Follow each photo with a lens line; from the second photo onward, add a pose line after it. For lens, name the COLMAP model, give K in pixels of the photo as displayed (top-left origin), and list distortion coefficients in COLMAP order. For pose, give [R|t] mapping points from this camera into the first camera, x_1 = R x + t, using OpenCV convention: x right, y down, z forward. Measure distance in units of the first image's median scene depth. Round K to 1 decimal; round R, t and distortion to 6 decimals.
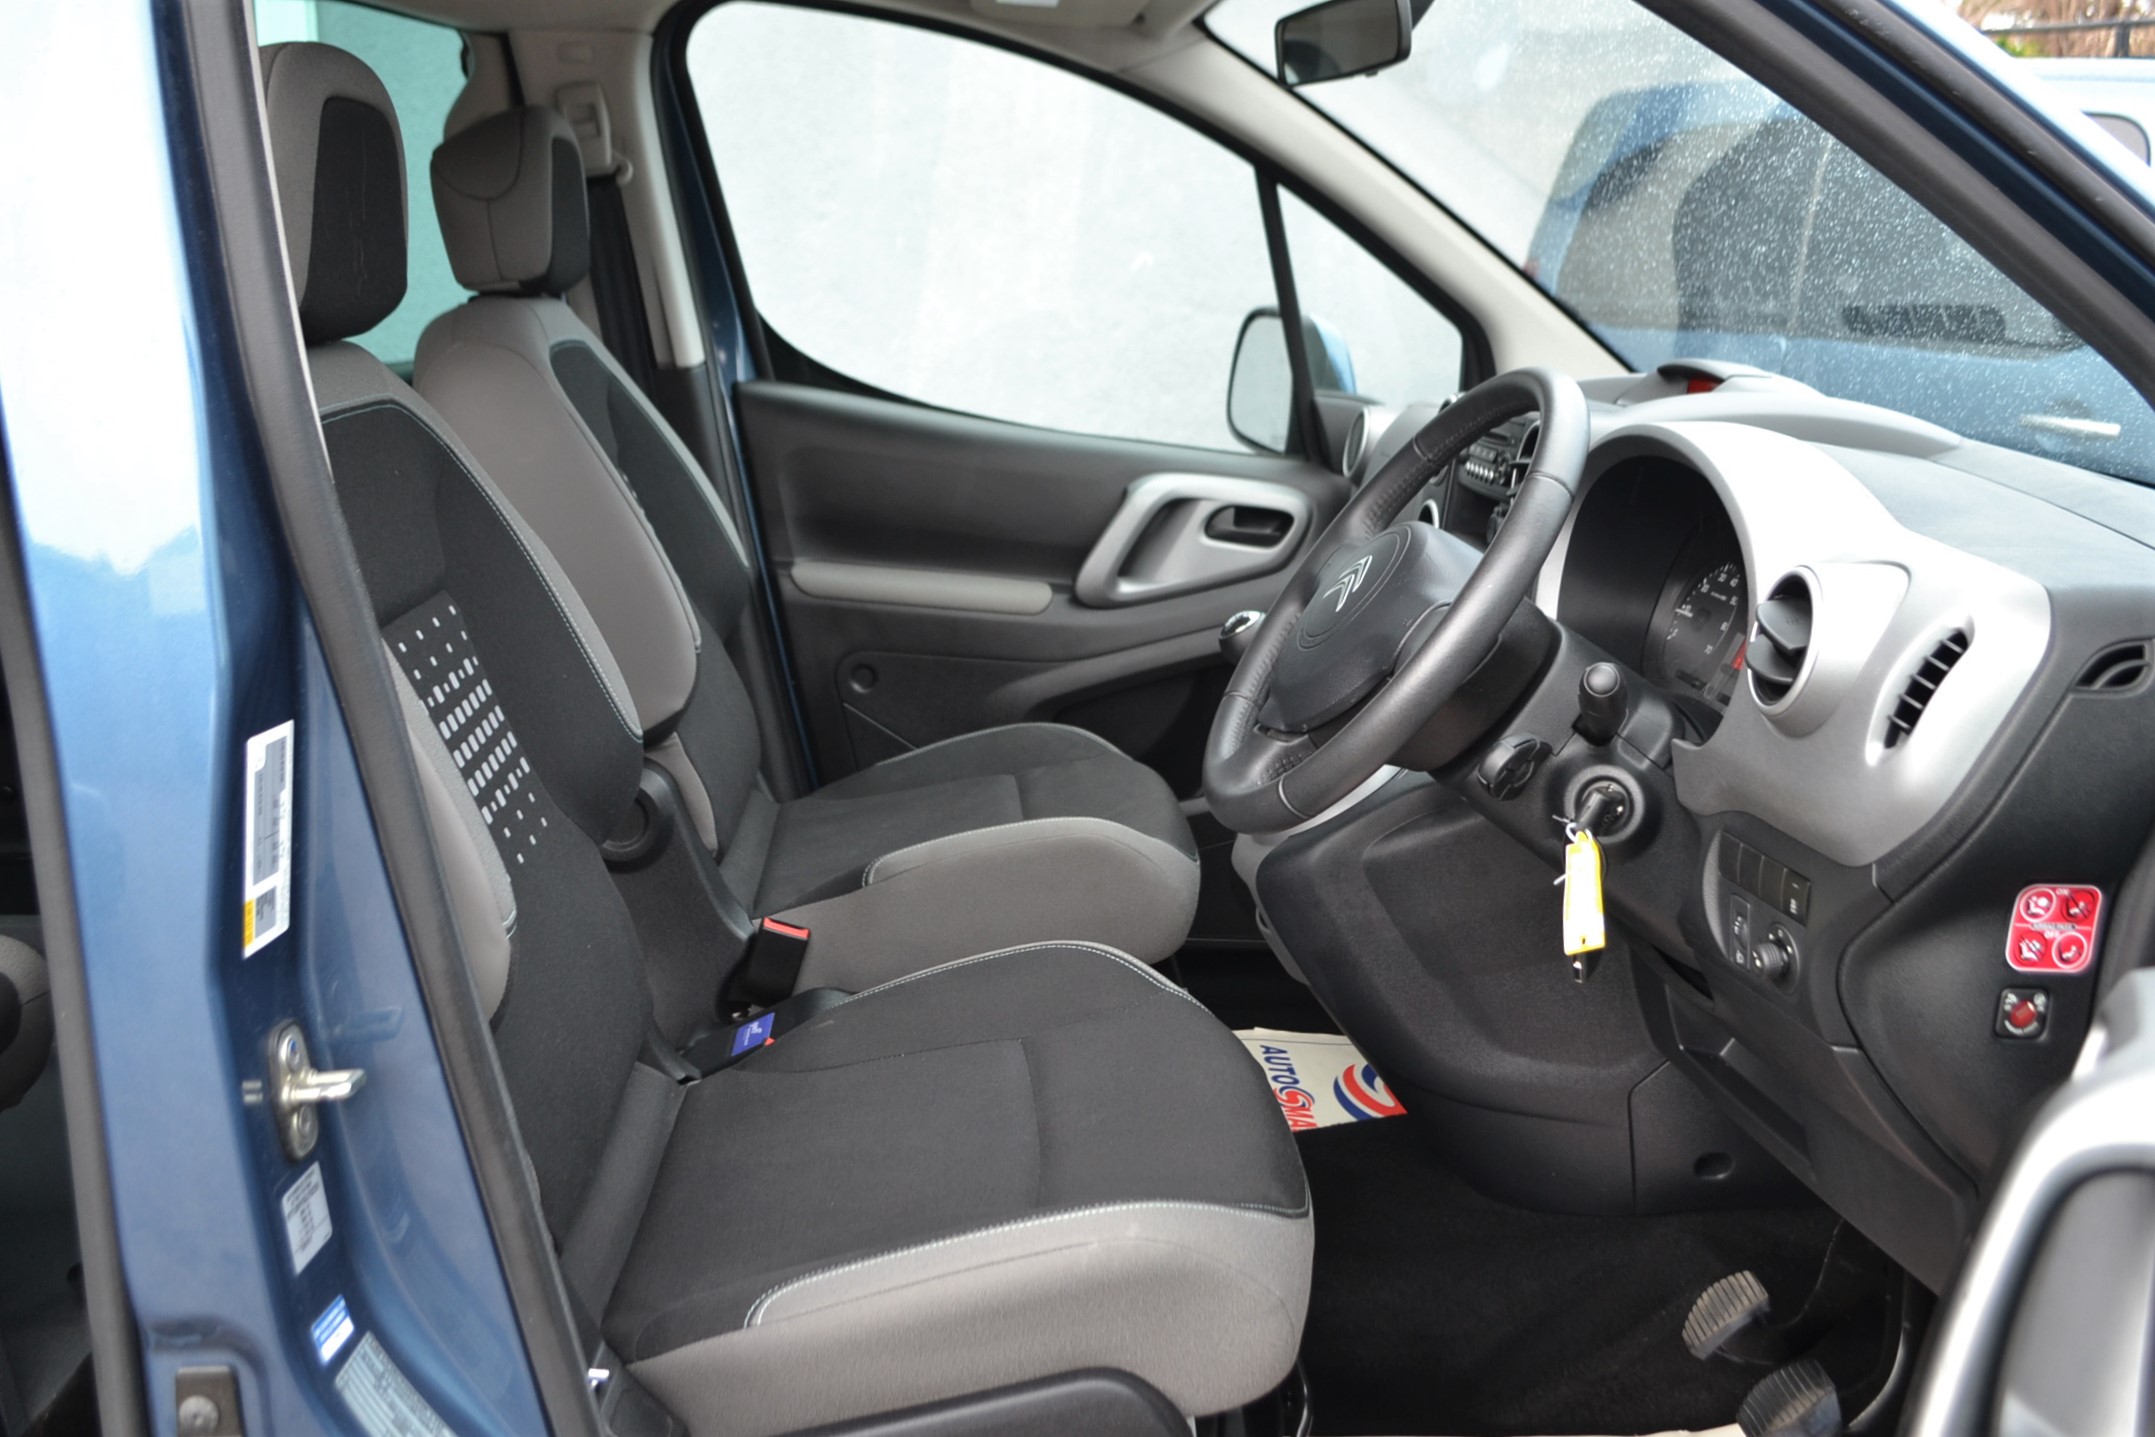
lens RADIAL K [[1913.2, 0, 1077.5], [0, 1913.2, 718.5], [0, 0, 1]] dist [-0.067695, -0.004937]
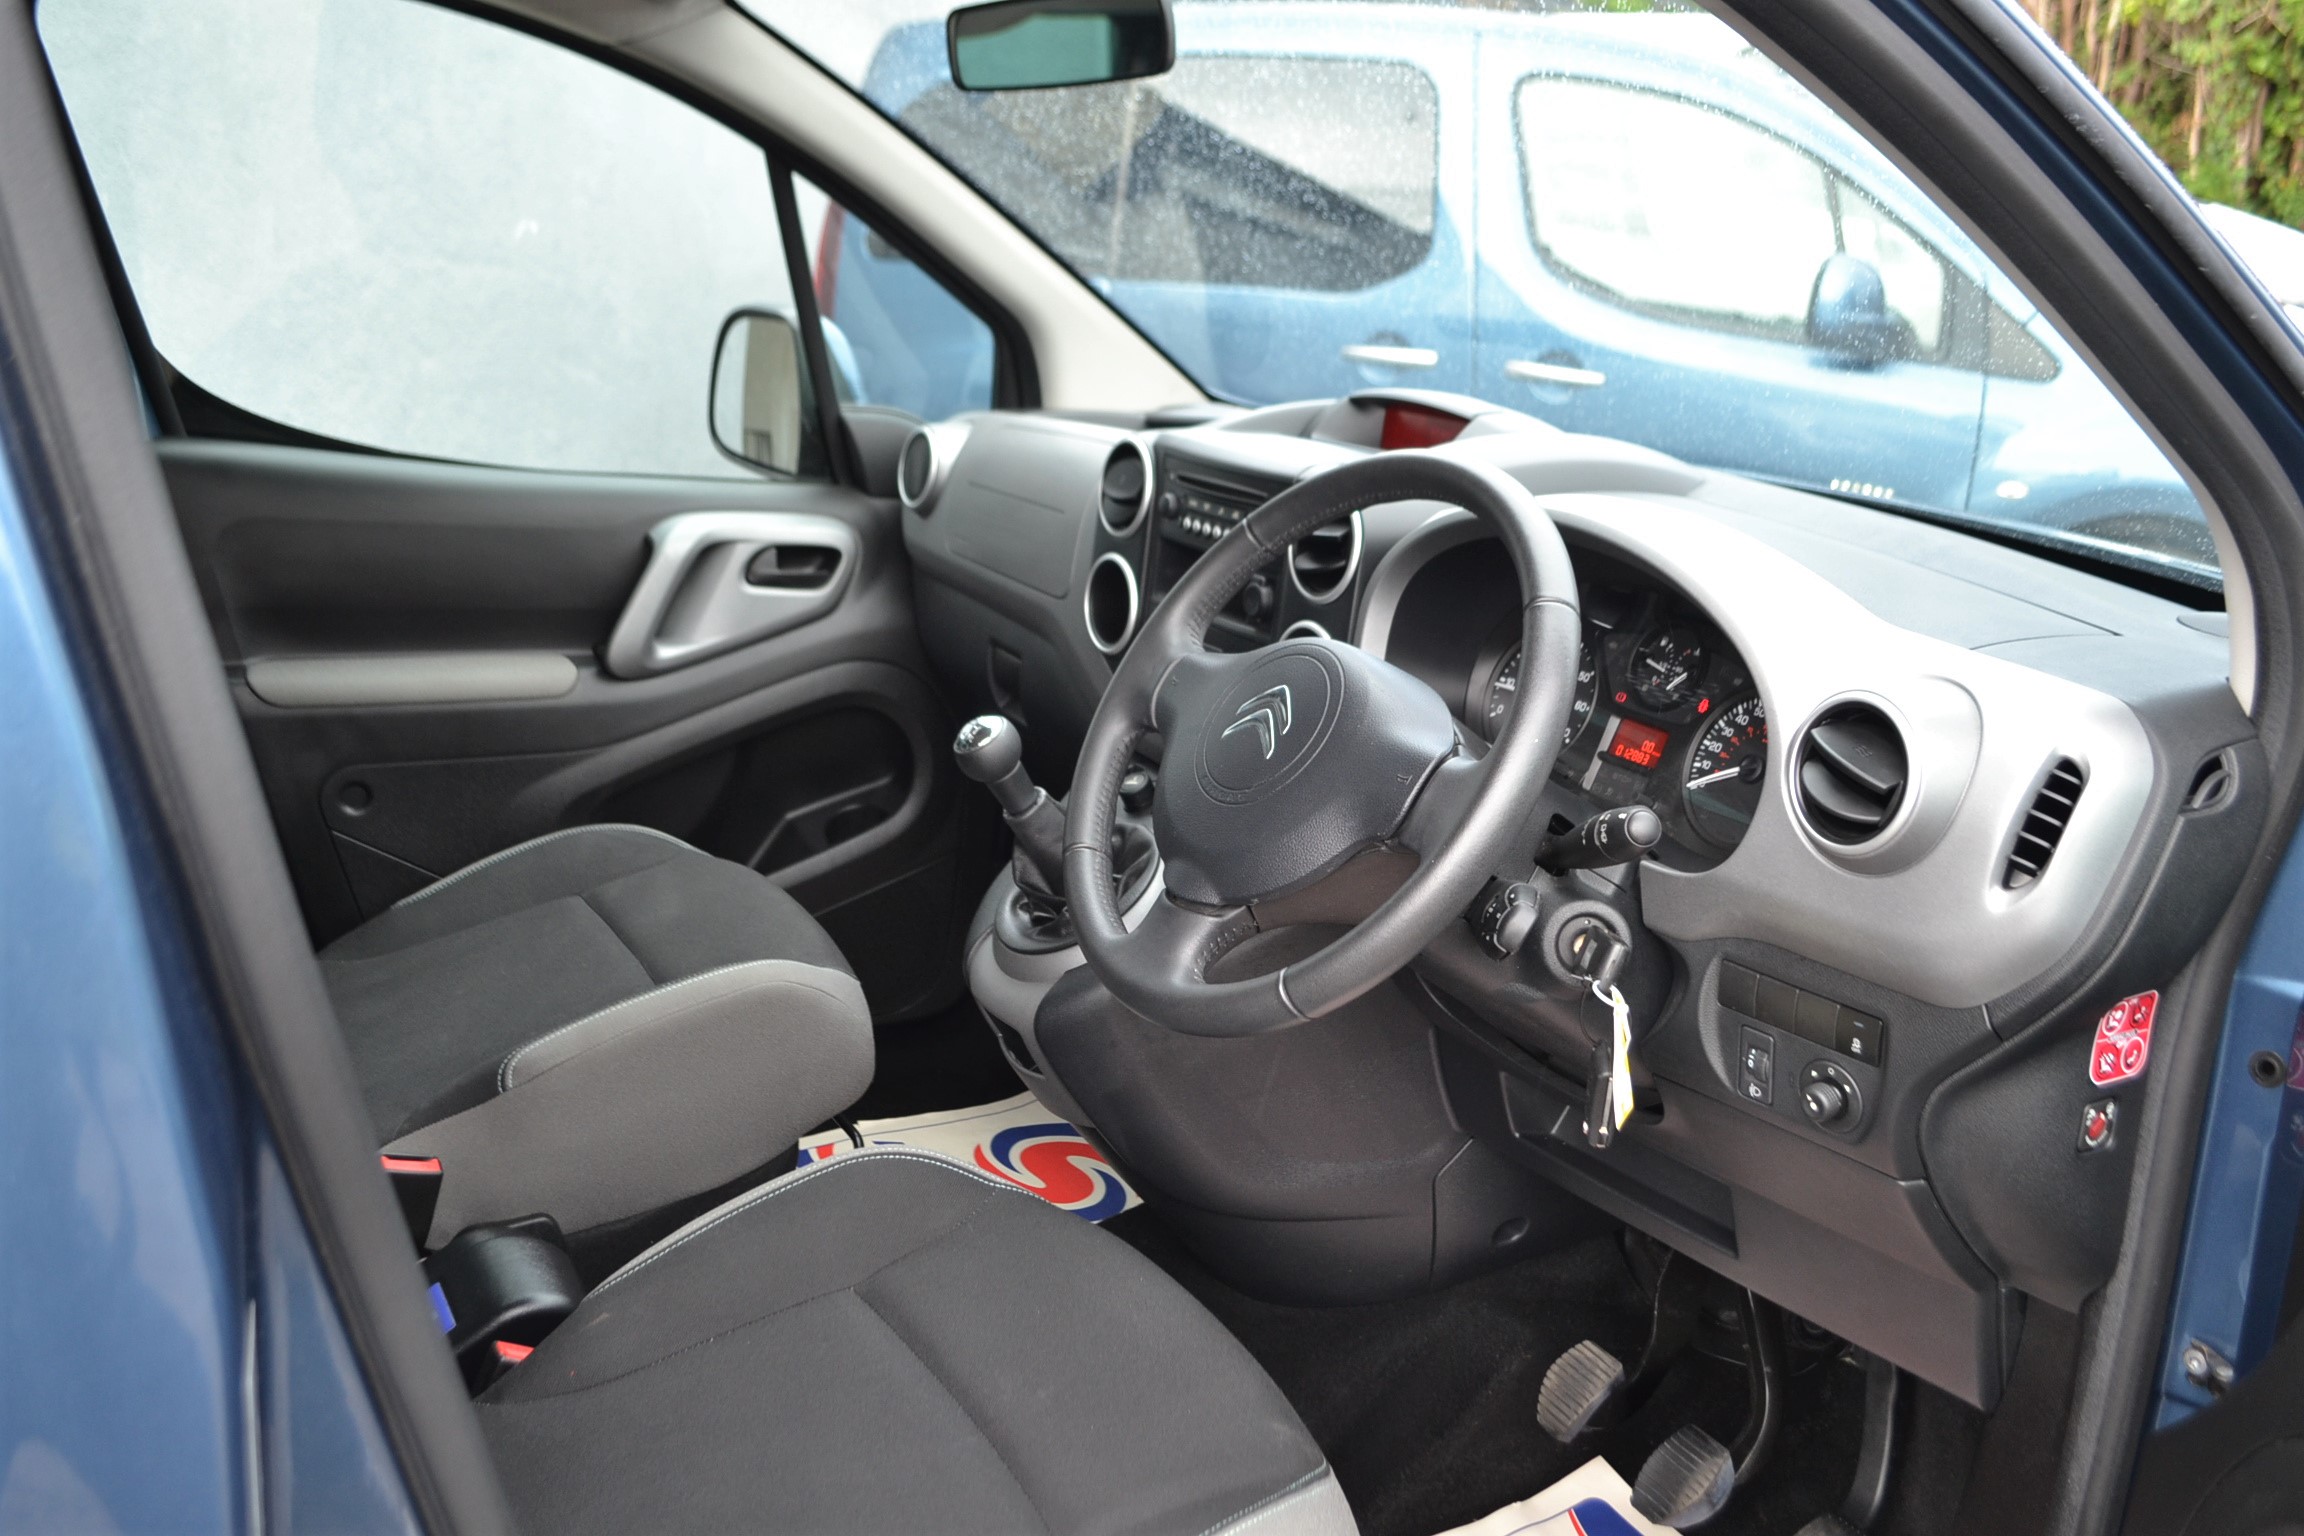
lens RADIAL K [[1944.5, 0, 1133.3], [0, 1944.5, 782.8], [0, 0, 1]] dist [-0.070255, -0.000397]
pose [[0.908011, -0.129796, 0.398332, -0.176206], [0.102400, 0.990718, 0.089401, -0.086194], [-0.406238, -0.040388, 0.912874, 0.157842]]
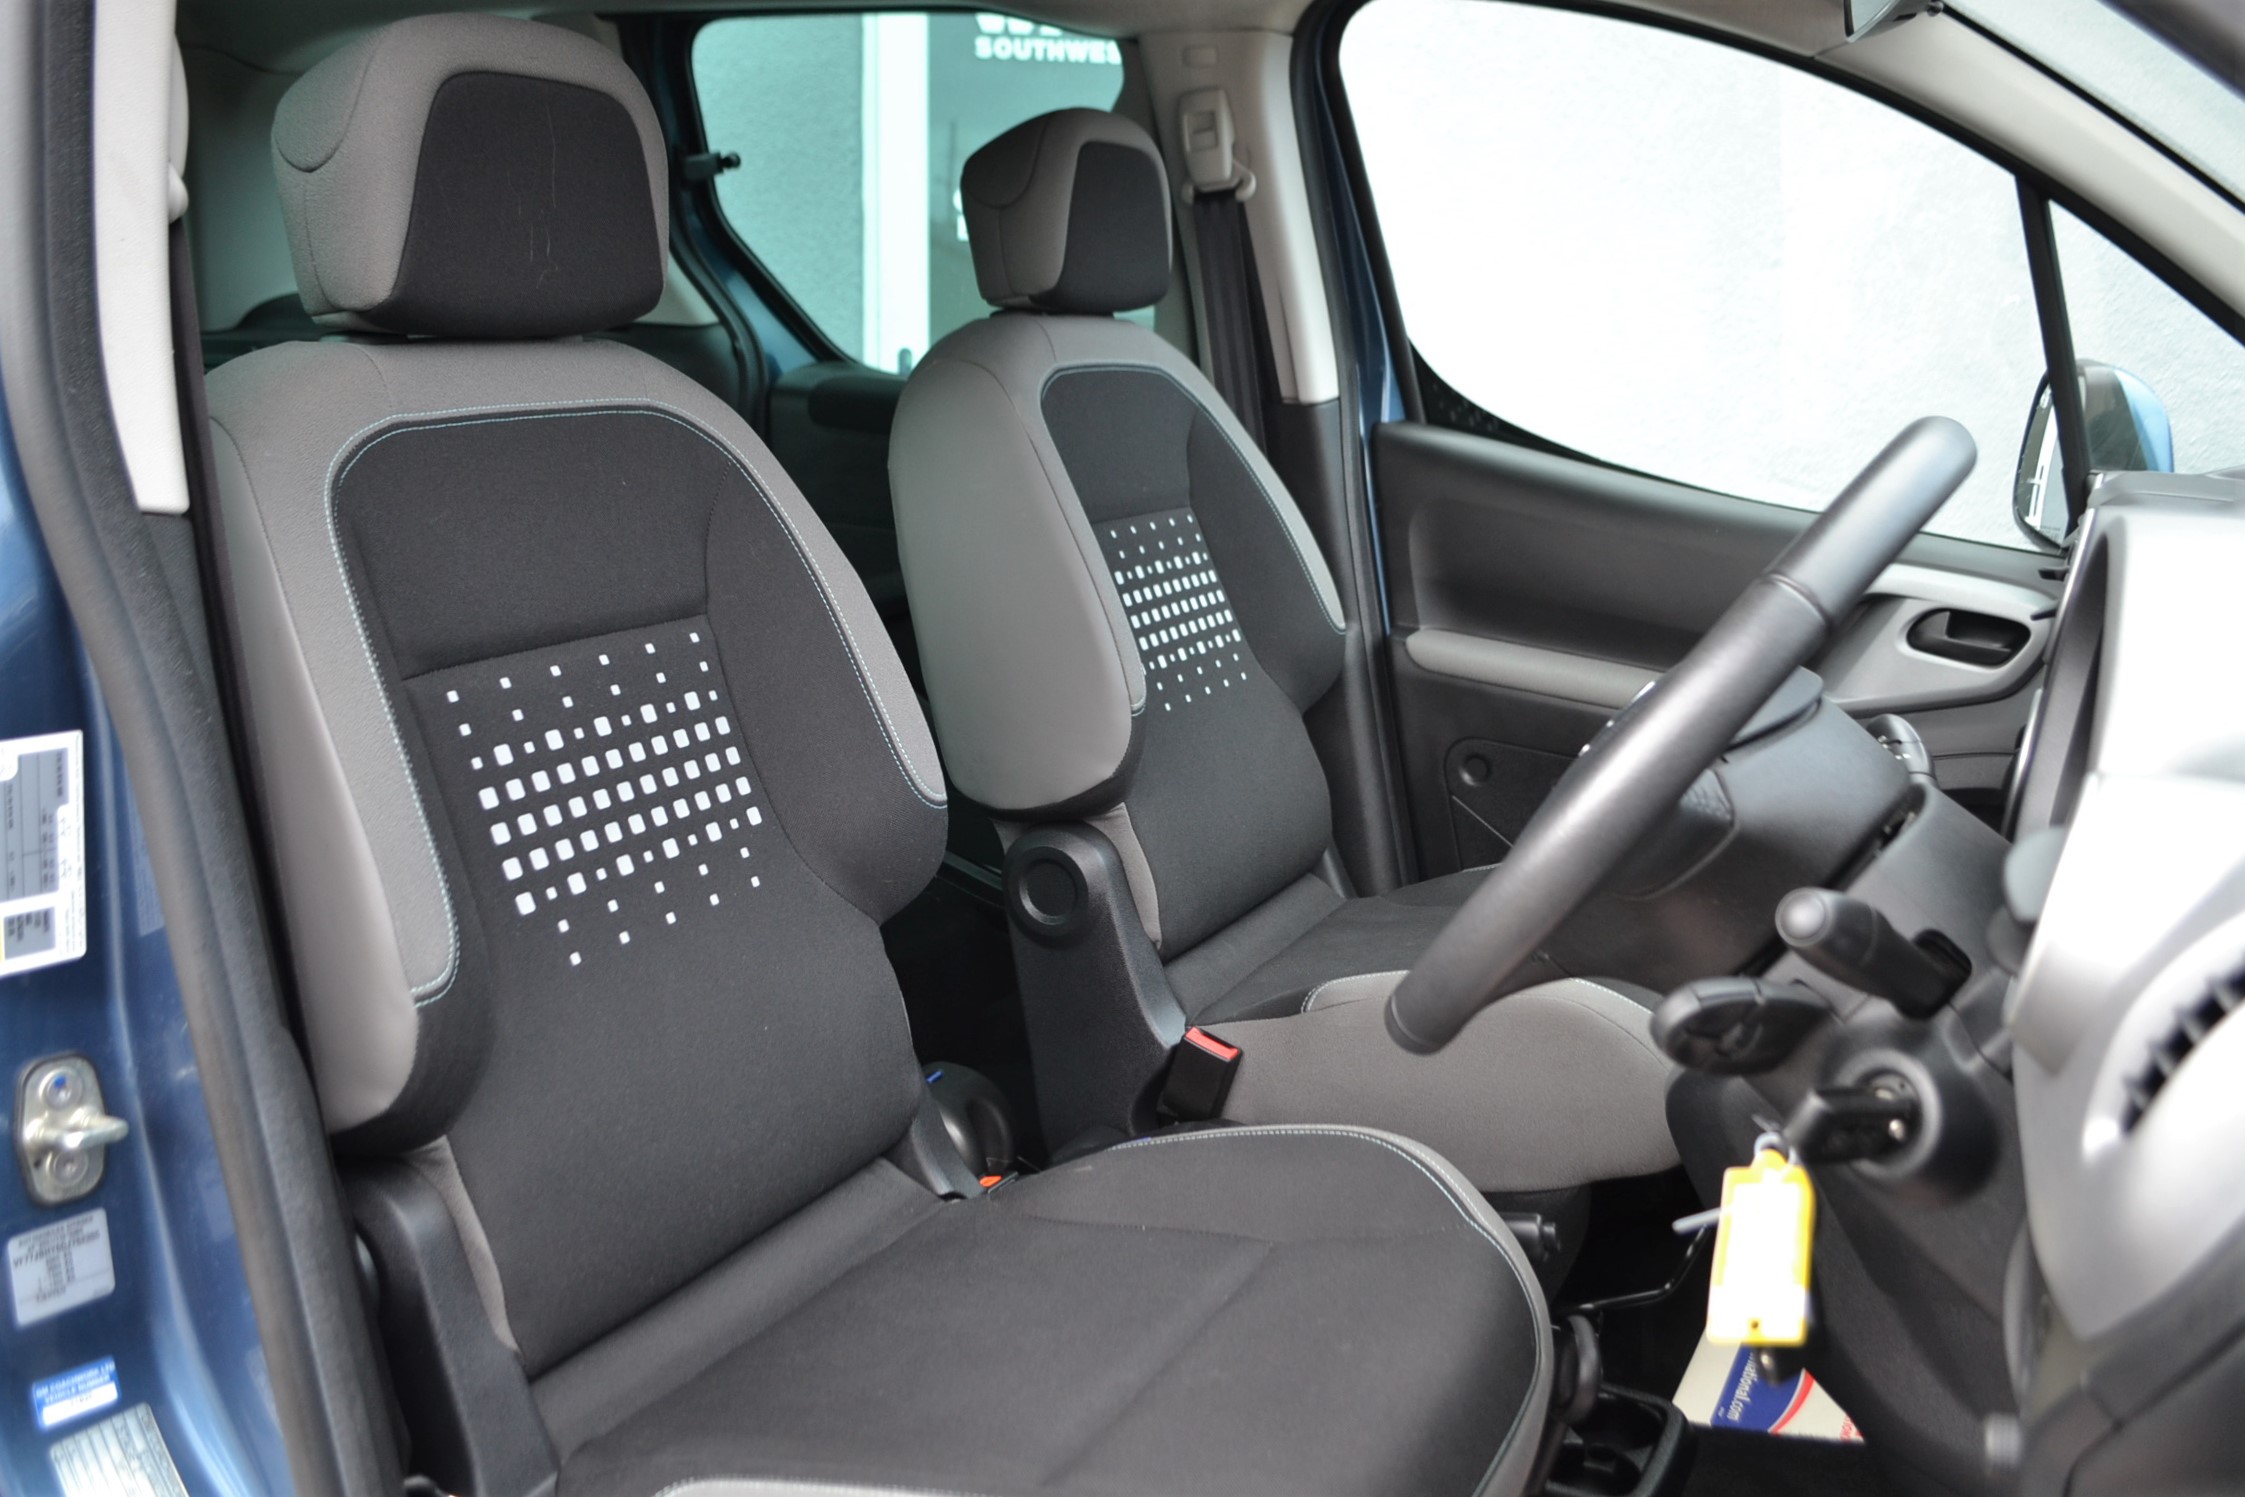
lens RADIAL K [[1942.7, 0, 1122.5], [0, 1942.7, 748.5], [0, 0, 1]] dist [-0.081860, -0.007549]
pose [[0.871303, 0.118531, -0.476216, 0.215401], [-0.125870, 0.991908, 0.016591, -0.032725], [0.474329, 0.045485, 0.879172, 0.198914]]
